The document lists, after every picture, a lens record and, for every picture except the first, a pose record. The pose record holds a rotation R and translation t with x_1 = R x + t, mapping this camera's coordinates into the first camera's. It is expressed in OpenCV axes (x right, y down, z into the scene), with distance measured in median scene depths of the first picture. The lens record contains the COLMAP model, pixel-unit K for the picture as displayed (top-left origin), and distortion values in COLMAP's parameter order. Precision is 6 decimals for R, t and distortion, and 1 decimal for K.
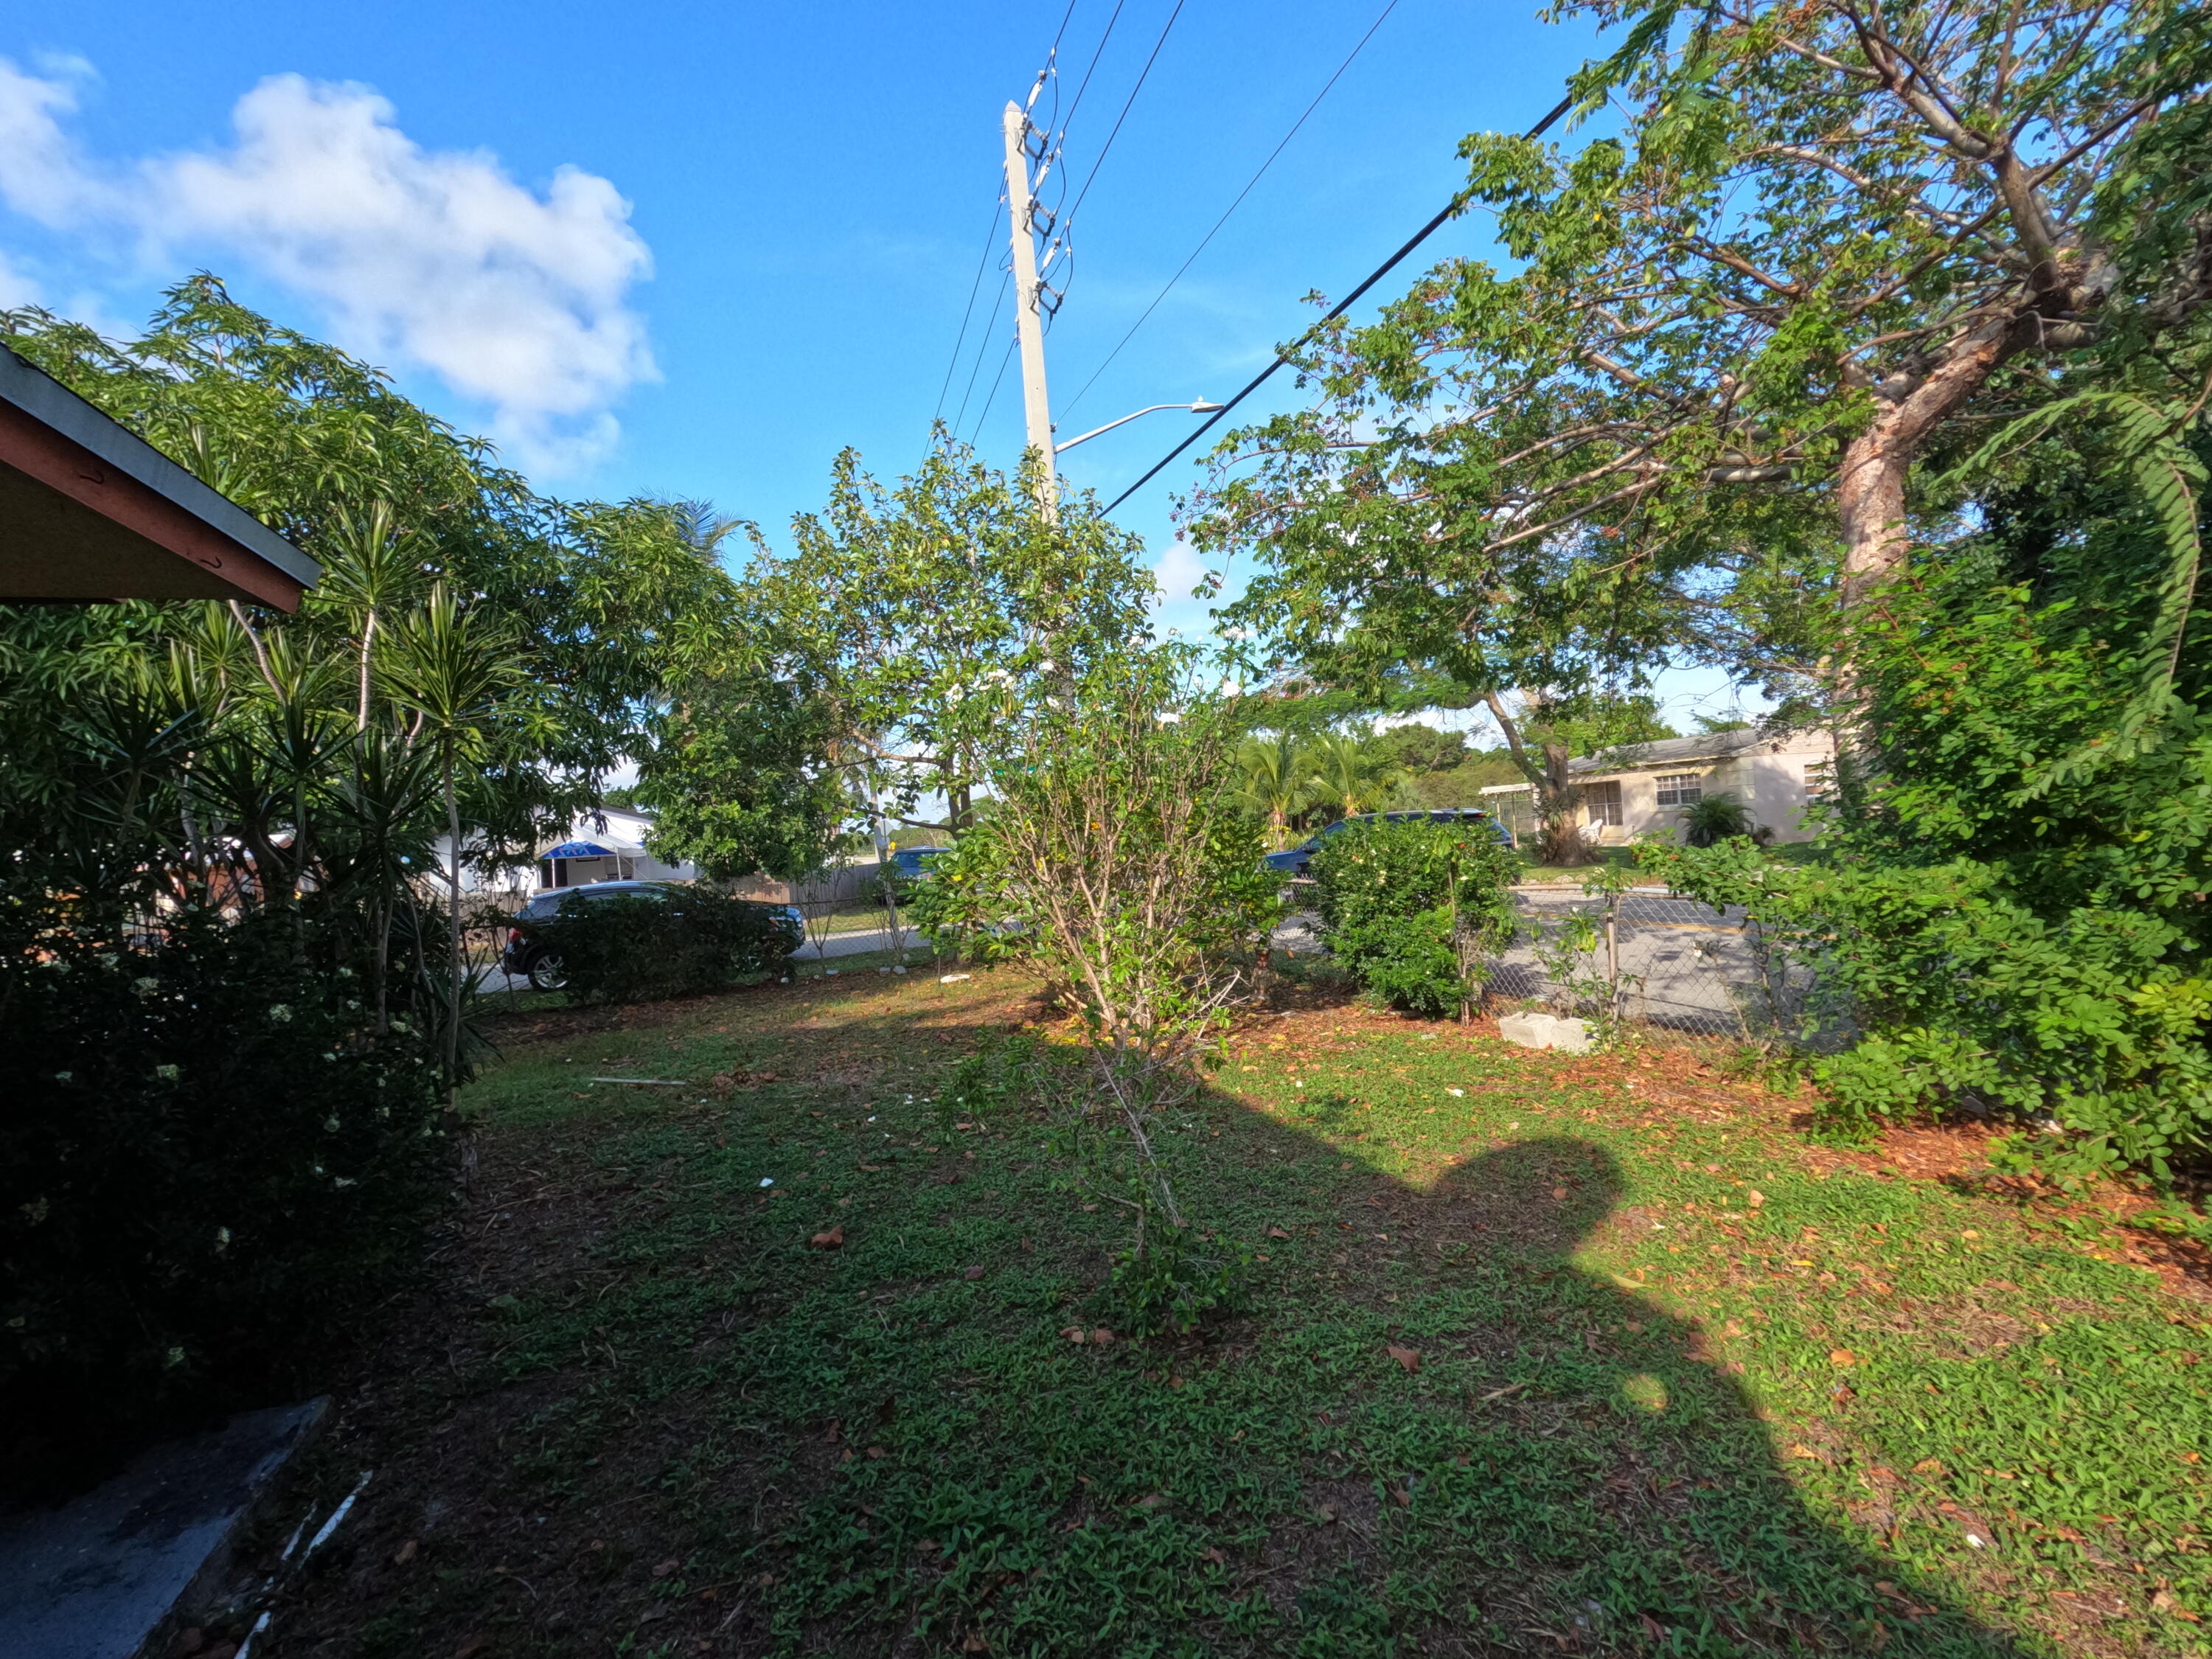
lens RADIAL K [[1053.7, 0, 1109.9], [0, 1053.7, 831.8], [0, 0, 1]] dist [-0.000089, 0.000453]
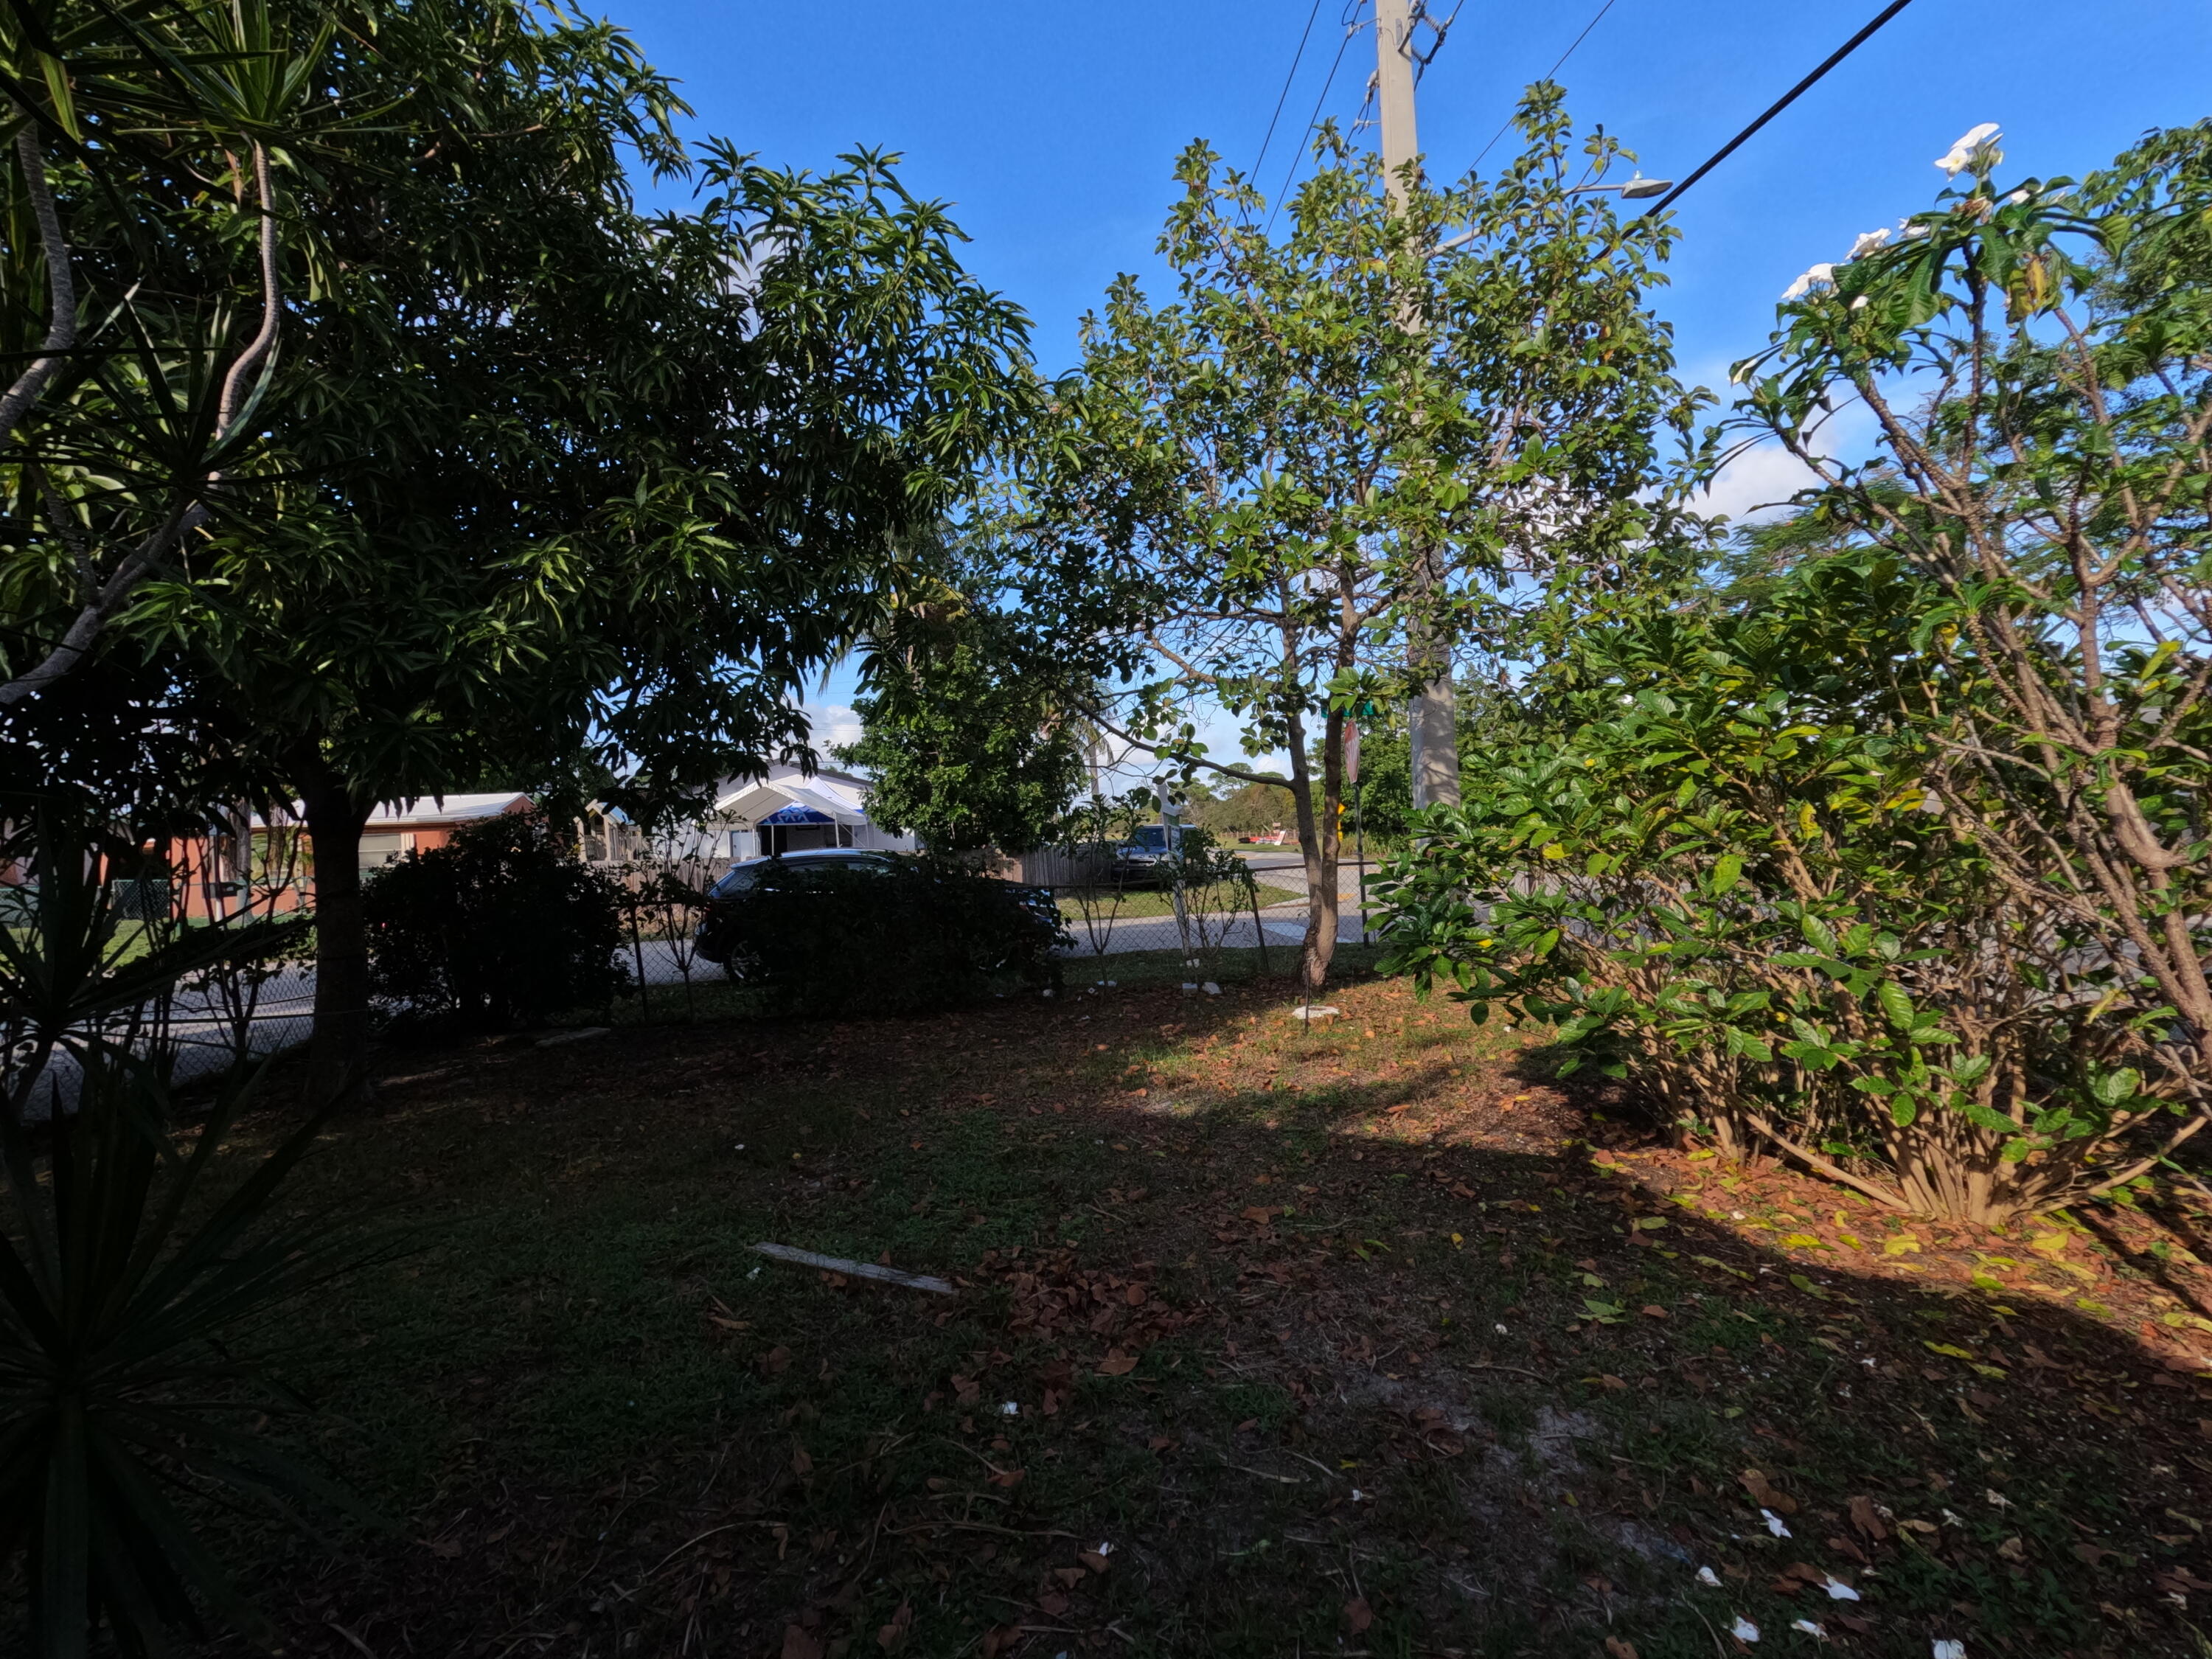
lens RADIAL K [[1053.7, 0, 1103.7], [0, 1053.7, 835.4], [0, 0, 1]] dist [-0.000089, 0.000453]
pose [[0.981232, 0.029113, -0.190621, -0.126552], [-0.025606, 0.999455, 0.020834, 0.017040], [0.191124, -0.015562, 0.981443, 0.281921]]
